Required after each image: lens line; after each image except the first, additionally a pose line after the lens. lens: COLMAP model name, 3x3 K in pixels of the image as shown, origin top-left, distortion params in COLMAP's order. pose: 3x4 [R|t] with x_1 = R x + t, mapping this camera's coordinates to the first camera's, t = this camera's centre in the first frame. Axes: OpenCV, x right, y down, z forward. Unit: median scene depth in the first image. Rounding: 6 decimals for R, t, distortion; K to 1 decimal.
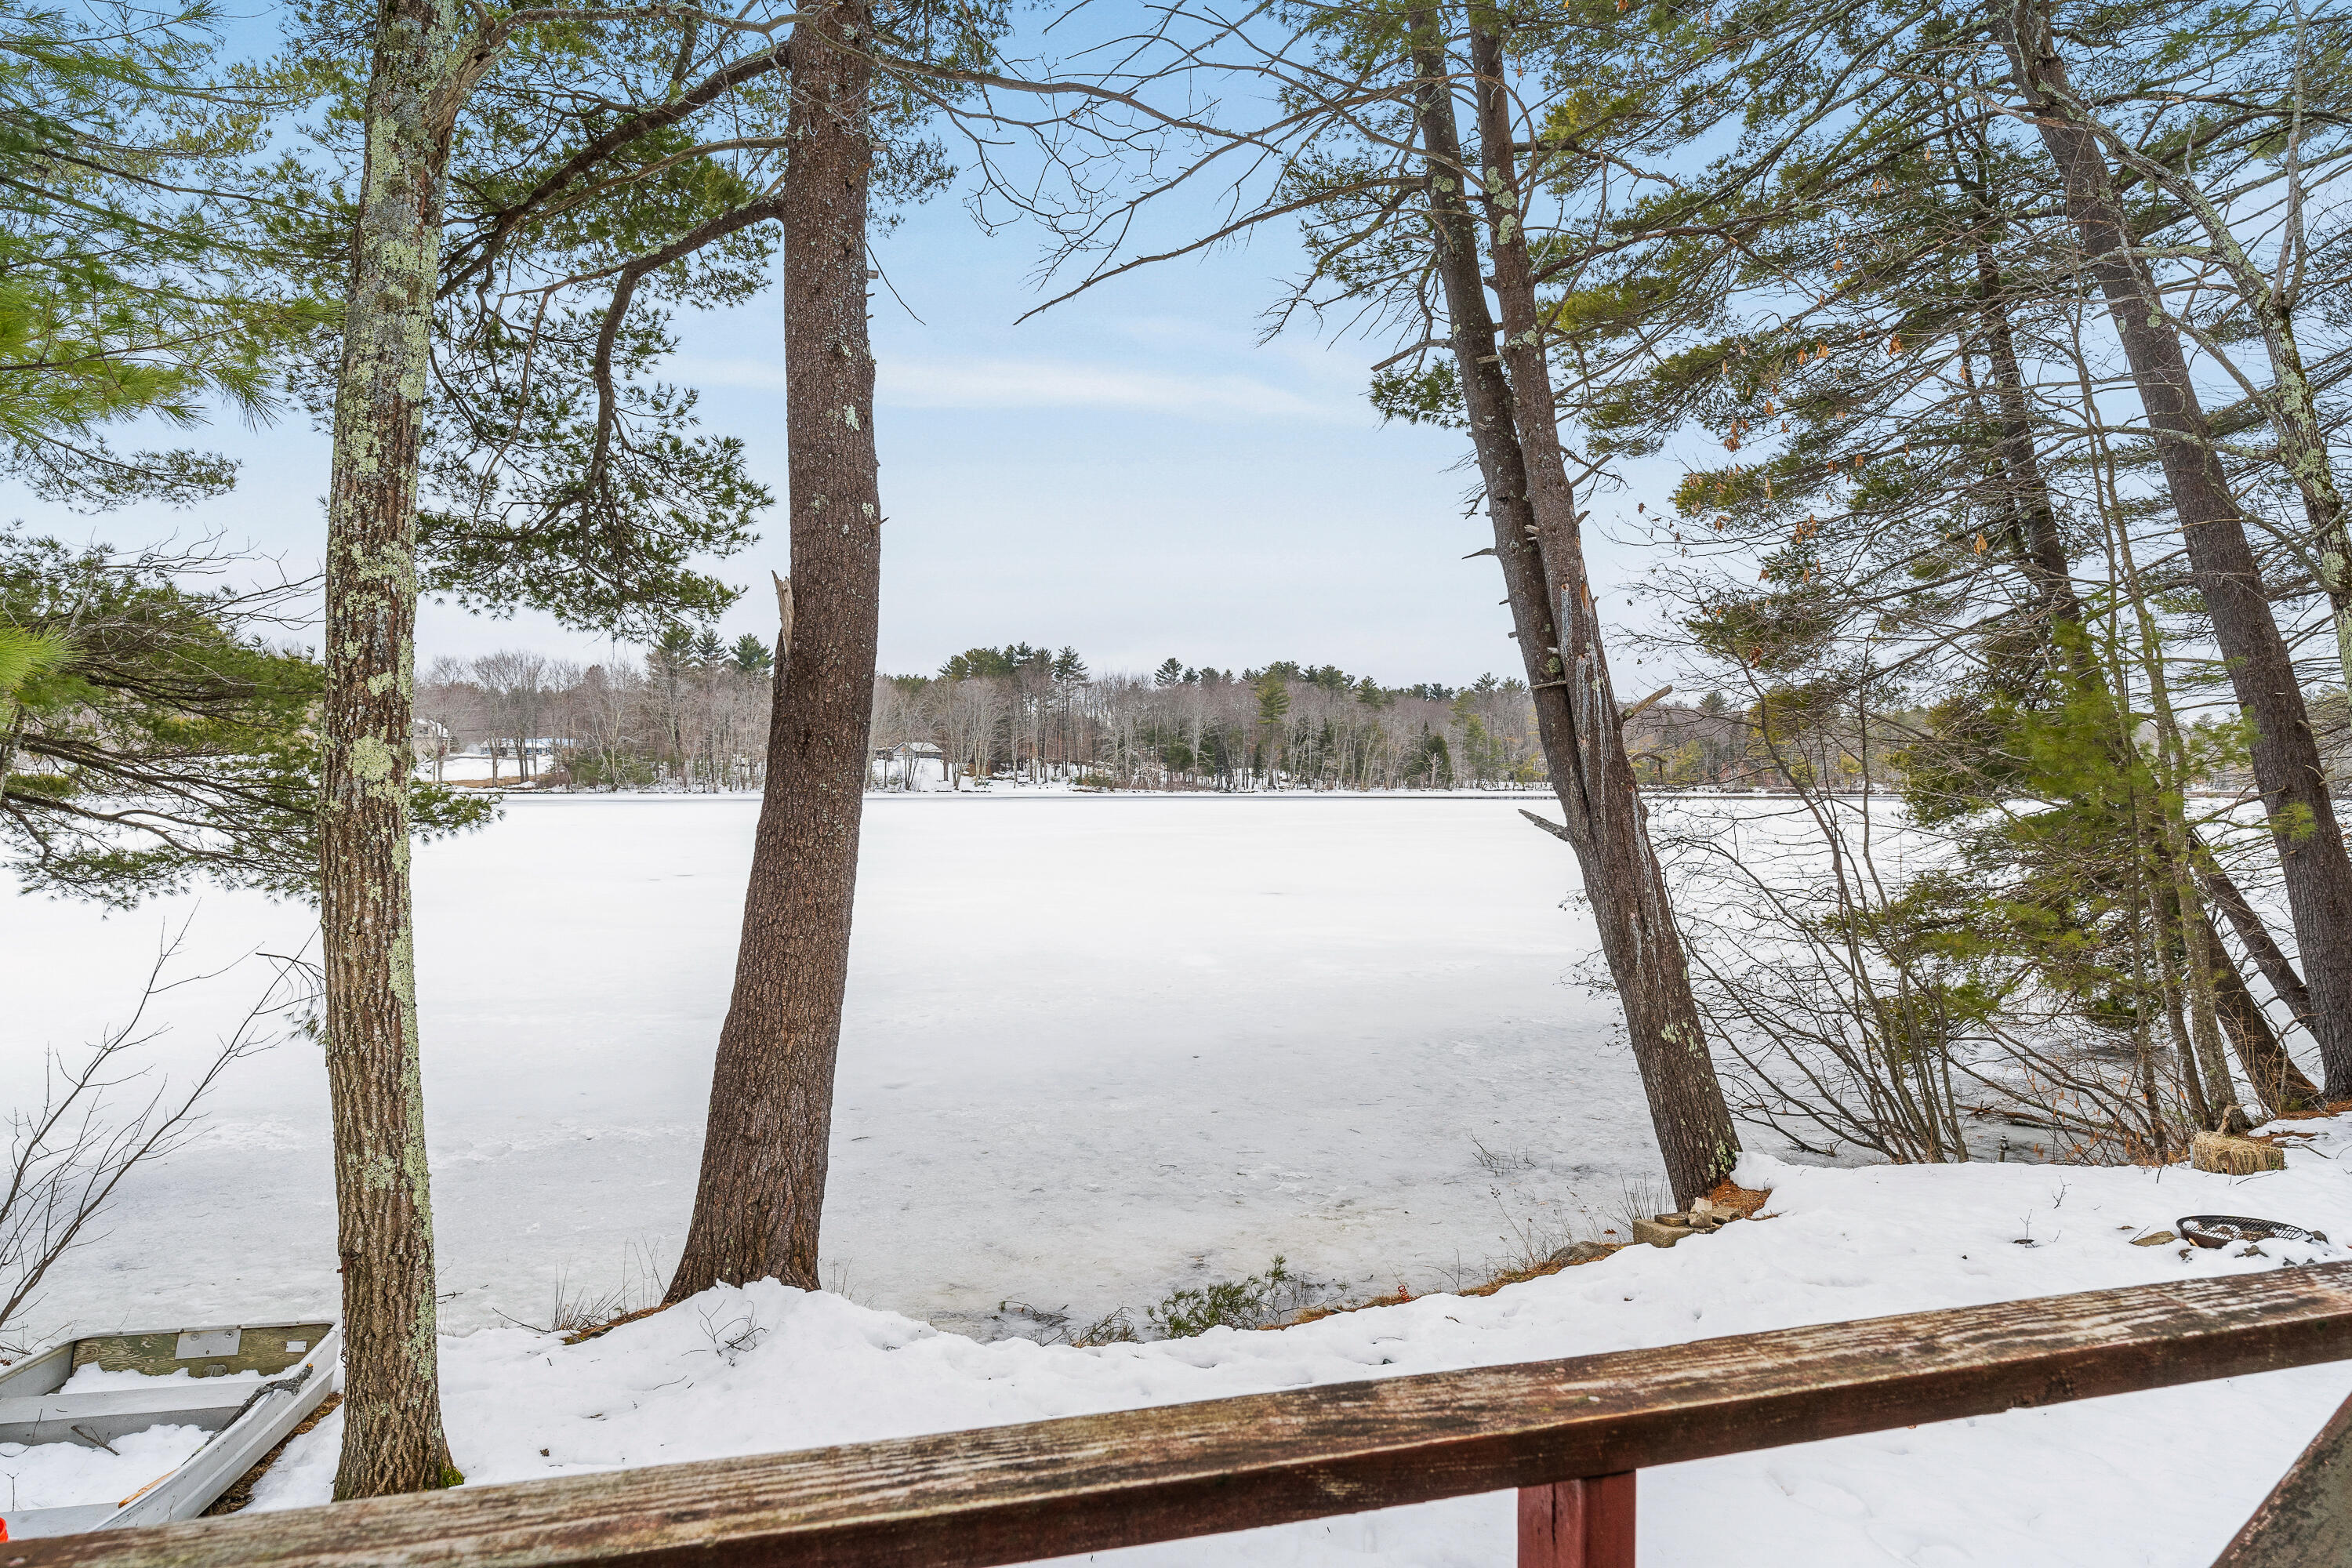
lens RADIAL K [[1481.8, 0, 1181.3], [0, 1481.8, 781.0], [0, 0, 1]] dist [-0.004640, 0.003245]
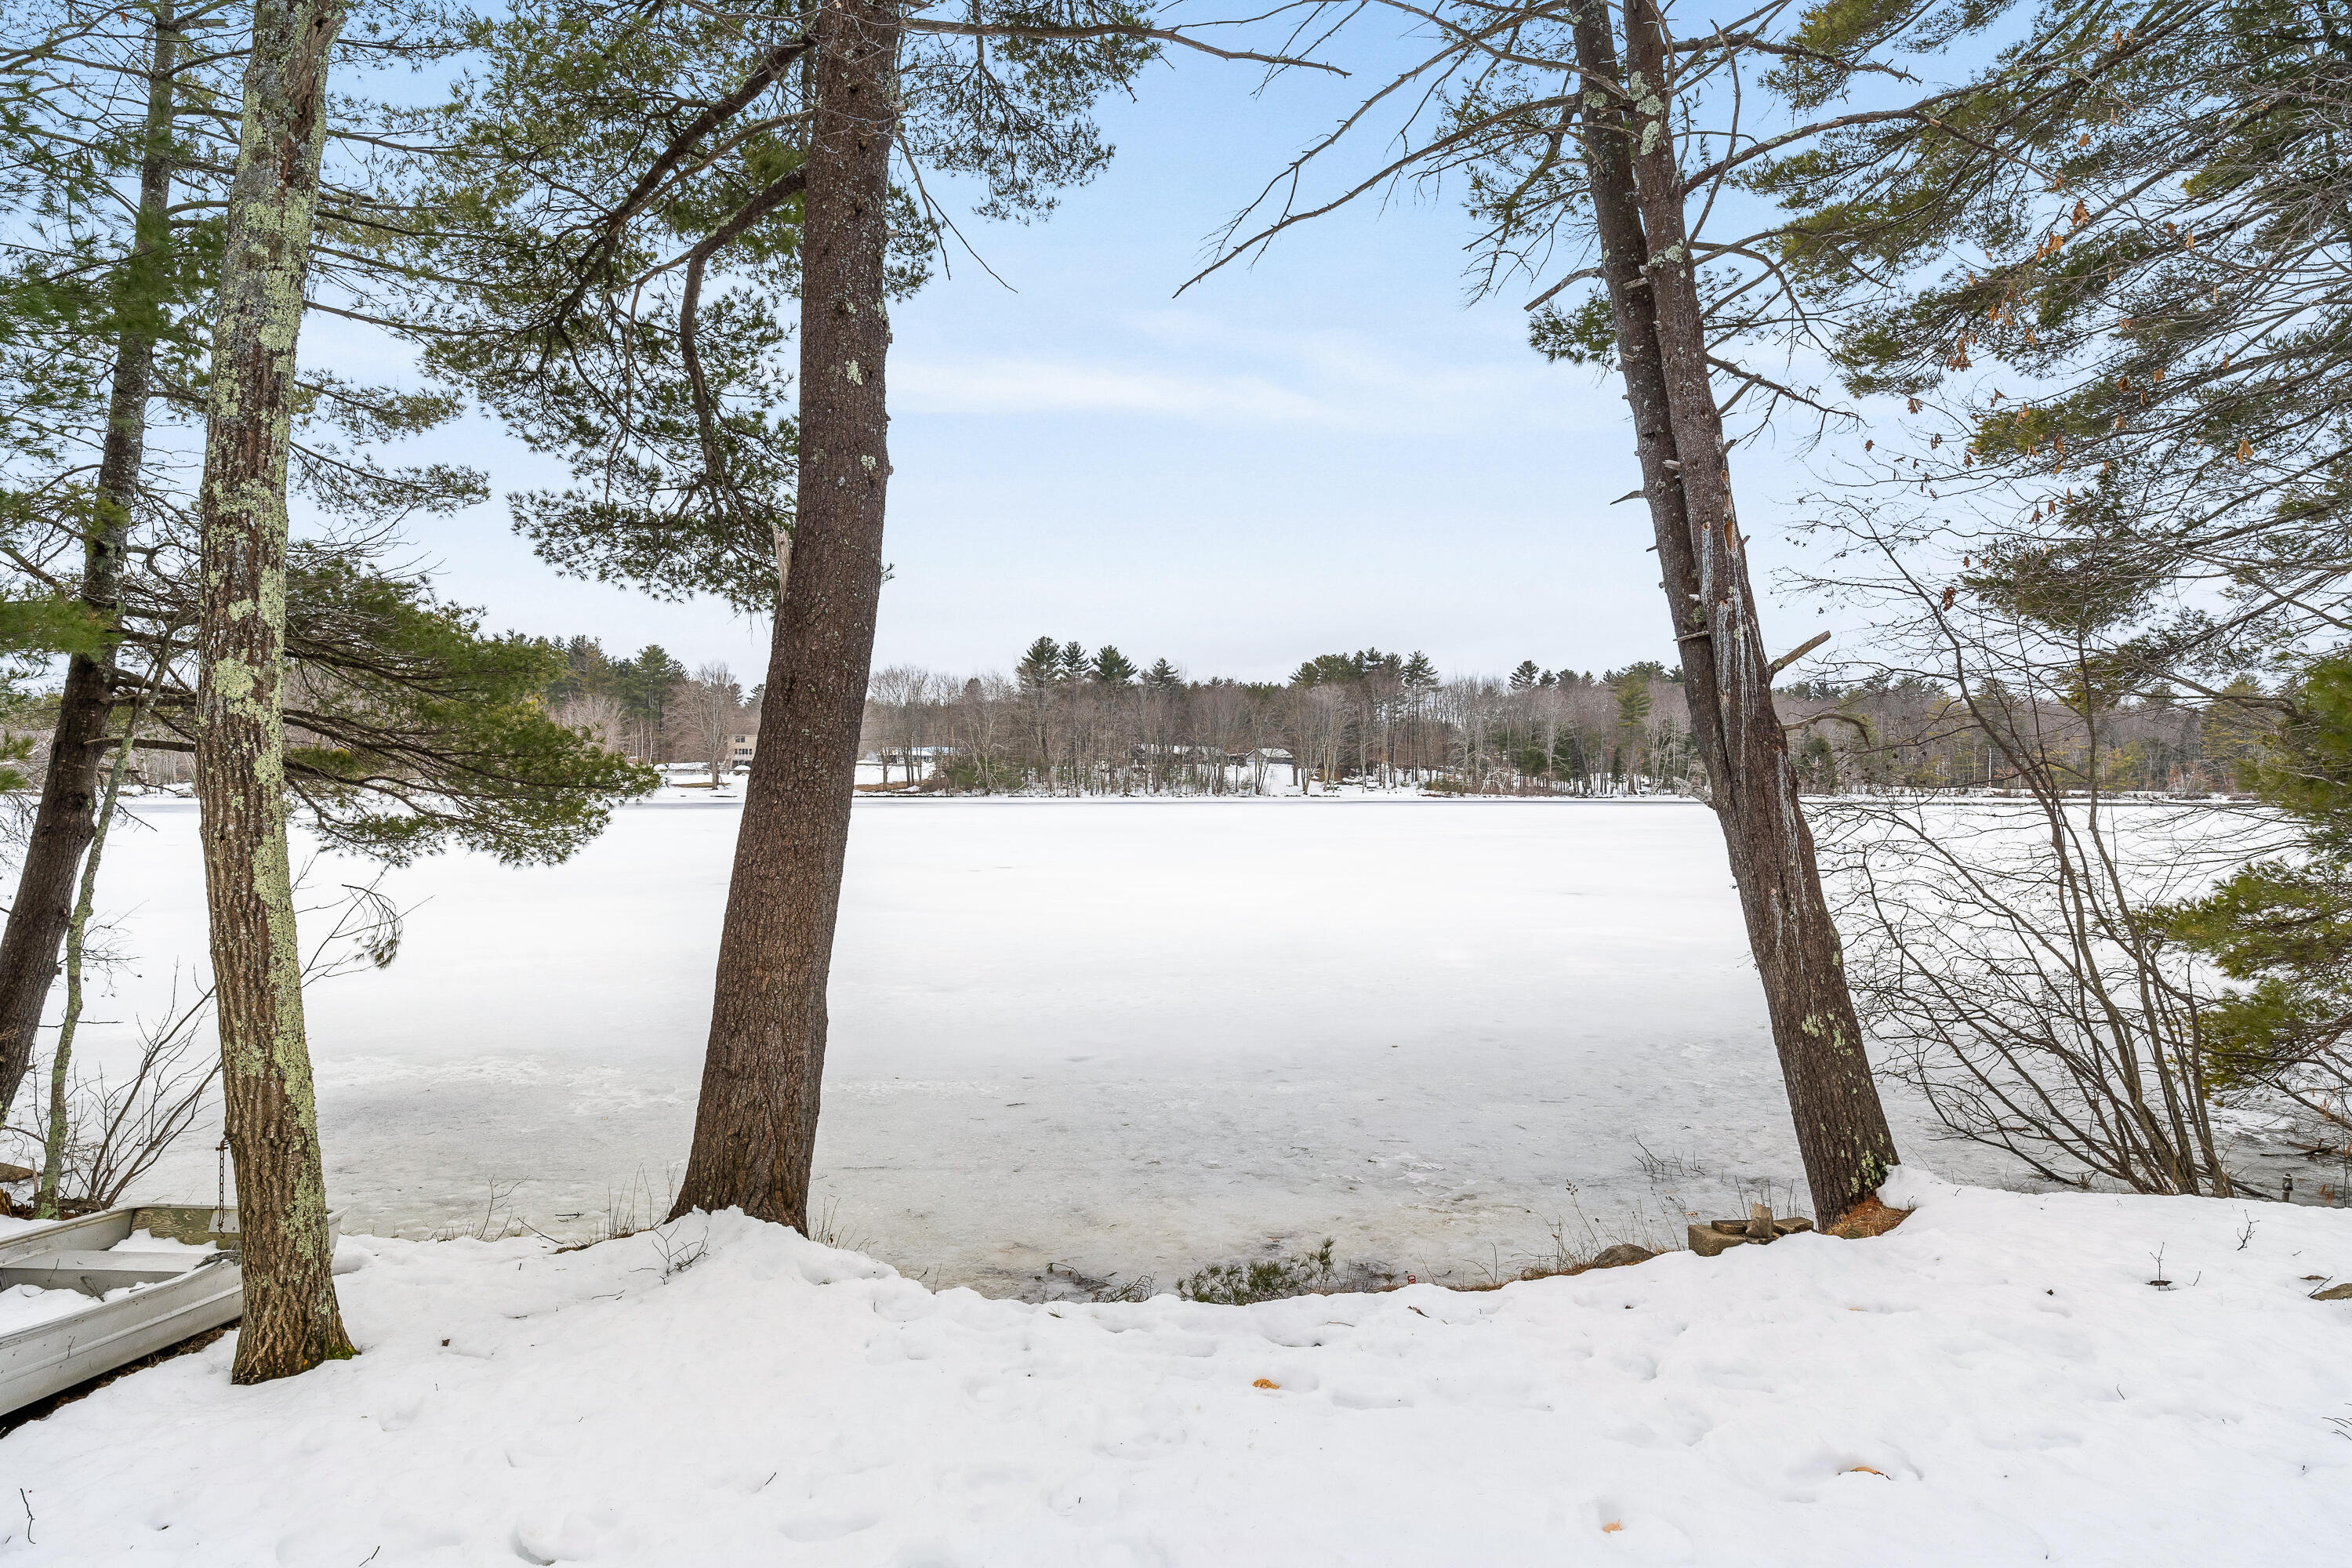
lens RADIAL K [[1464.7, 0, 1176.0], [0, 1464.7, 784.0], [0, 0, 1]] dist [-0.002853, 0.001383]
pose [[0.966056, -0.000772, -0.258330, 0.148603], [-0.000479, 0.999988, -0.004780, 0.024891], [0.258331, 0.004742, 0.966045, 0.051398]]
